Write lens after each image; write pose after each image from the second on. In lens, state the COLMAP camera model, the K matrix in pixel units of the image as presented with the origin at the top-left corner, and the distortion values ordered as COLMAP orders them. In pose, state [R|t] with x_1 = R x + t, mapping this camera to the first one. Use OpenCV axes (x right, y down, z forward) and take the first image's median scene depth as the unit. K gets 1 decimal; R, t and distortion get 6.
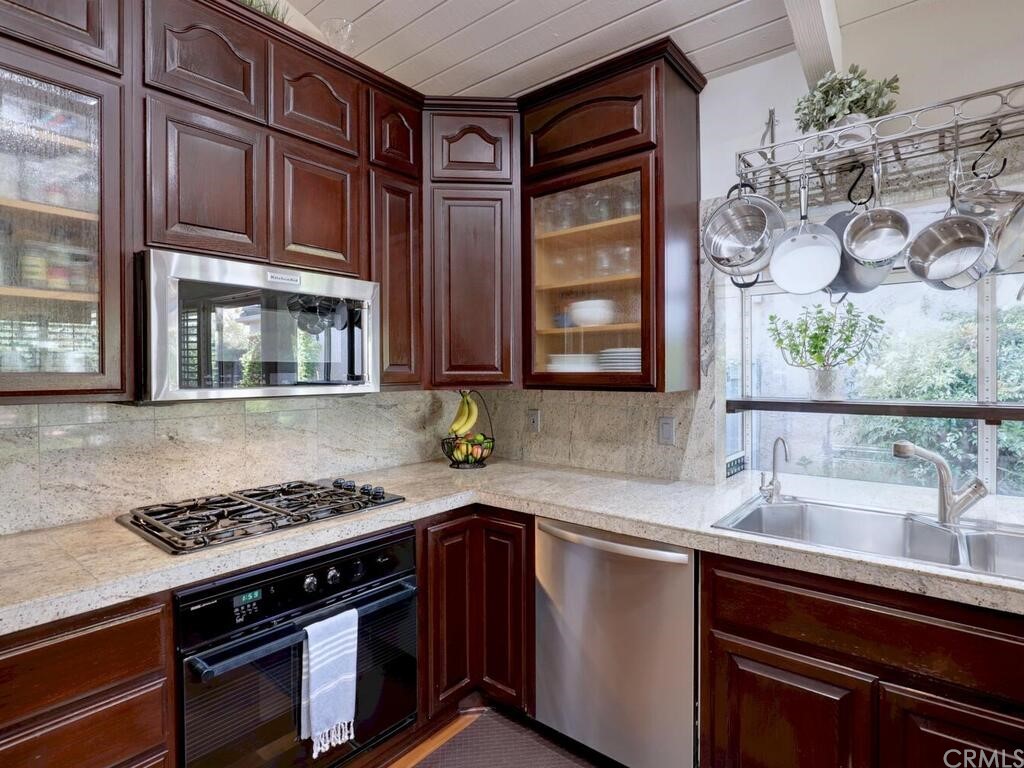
lens RADIAL K [[536.3, 0, 512.8], [0, 536.3, 377.1], [0, 0, 1]] dist [-0.015695, 0.001721]
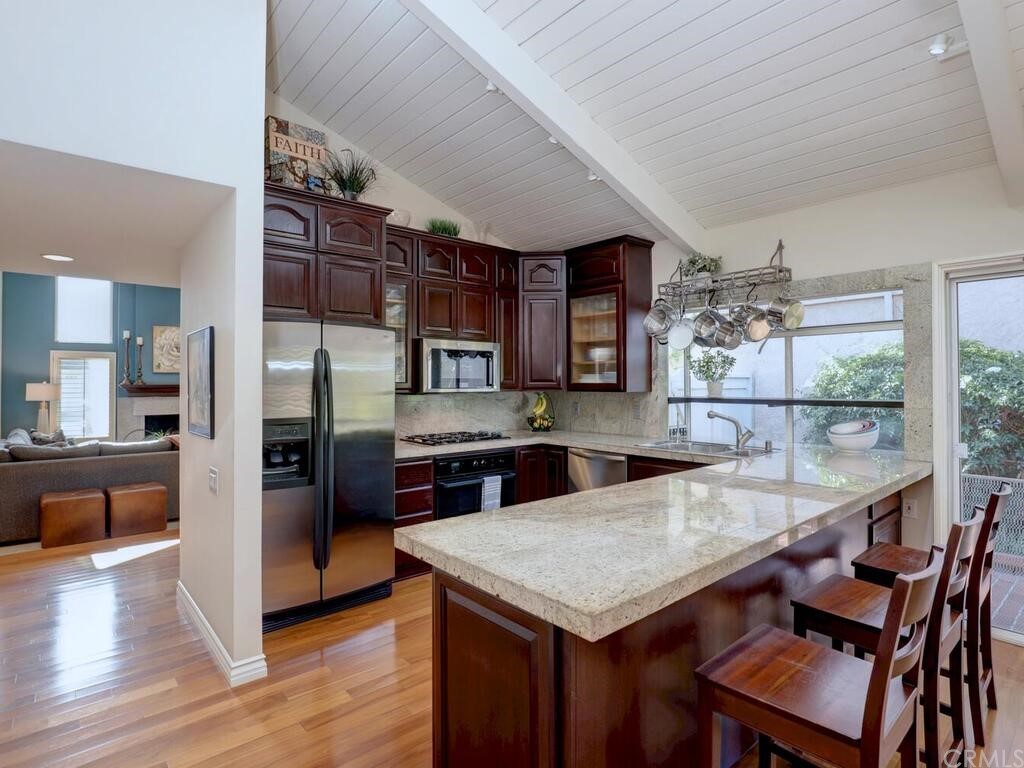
lens RADIAL K [[536.3, 0, 514.0], [0, 536.3, 383.8], [0, 0, 1]] dist [-0.015695, 0.001721]
pose [[0.985285, 0.003693, -0.170880, 0.206125], [-0.005224, 0.999950, -0.008514, 0.015061], [0.170840, 0.009281, 0.985255, -1.274544]]
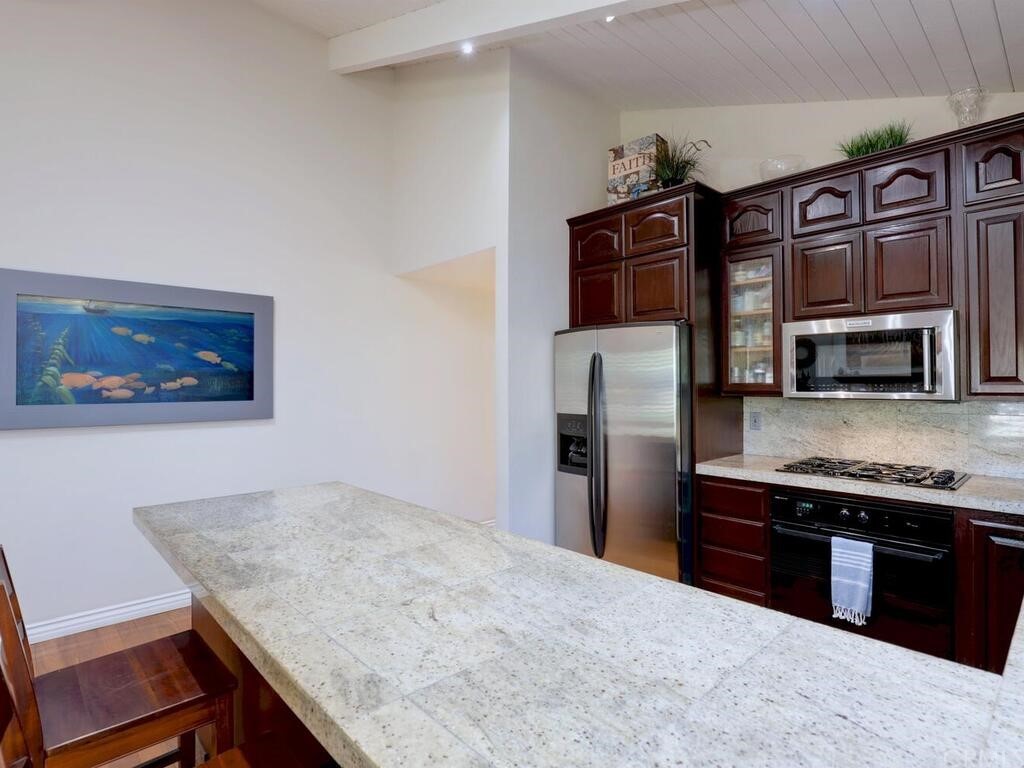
lens RADIAL K [[536.3, 0, 507.5], [0, 536.3, 383.7], [0, 0, 1]] dist [-0.015695, 0.001721]
pose [[-0.143940, 0.003321, -0.989581, 1.127488], [-0.008744, 0.999951, 0.004627, -0.005743], [0.989548, 0.009318, -0.143904, 0.181982]]
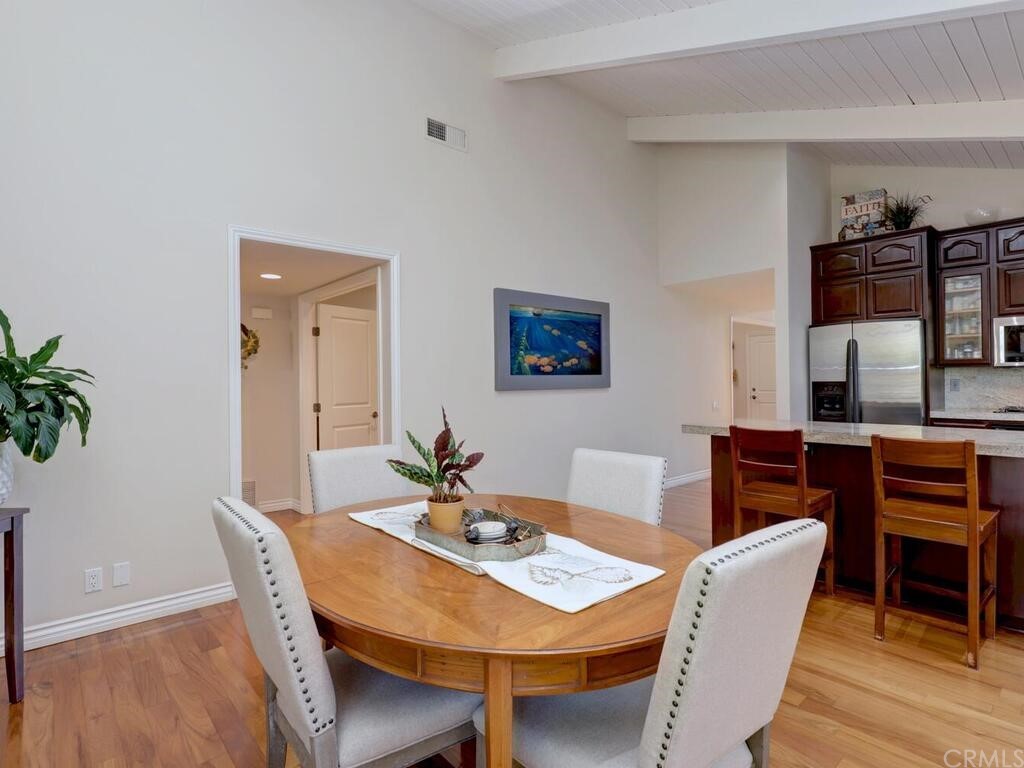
lens RADIAL K [[536.3, 0, 514.0], [0, 536.3, 382.2], [0, 0, 1]] dist [-0.015695, 0.001721]
pose [[-0.172750, 0.007417, -0.984938, 2.169877], [0.000161, 0.999972, 0.007502, 0.086118], [0.984966, 0.001137, -0.172747, -0.938302]]
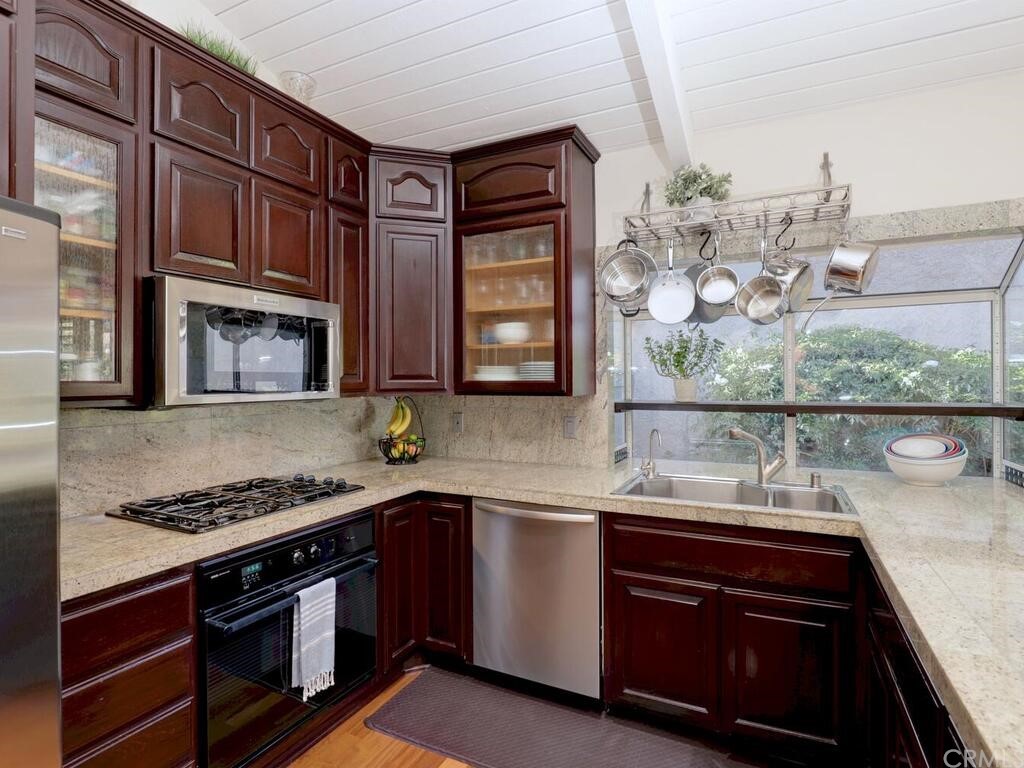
lens RADIAL K [[536.3, 0, 513.9], [0, 536.3, 378.4], [0, 0, 1]] dist [-0.015695, 0.001721]
pose [[0.974969, 0.000448, 0.222341, -0.143601], [0.002632, 0.999905, -0.013555, 0.002634], [-0.222326, 0.013801, 0.974875, -0.232975]]
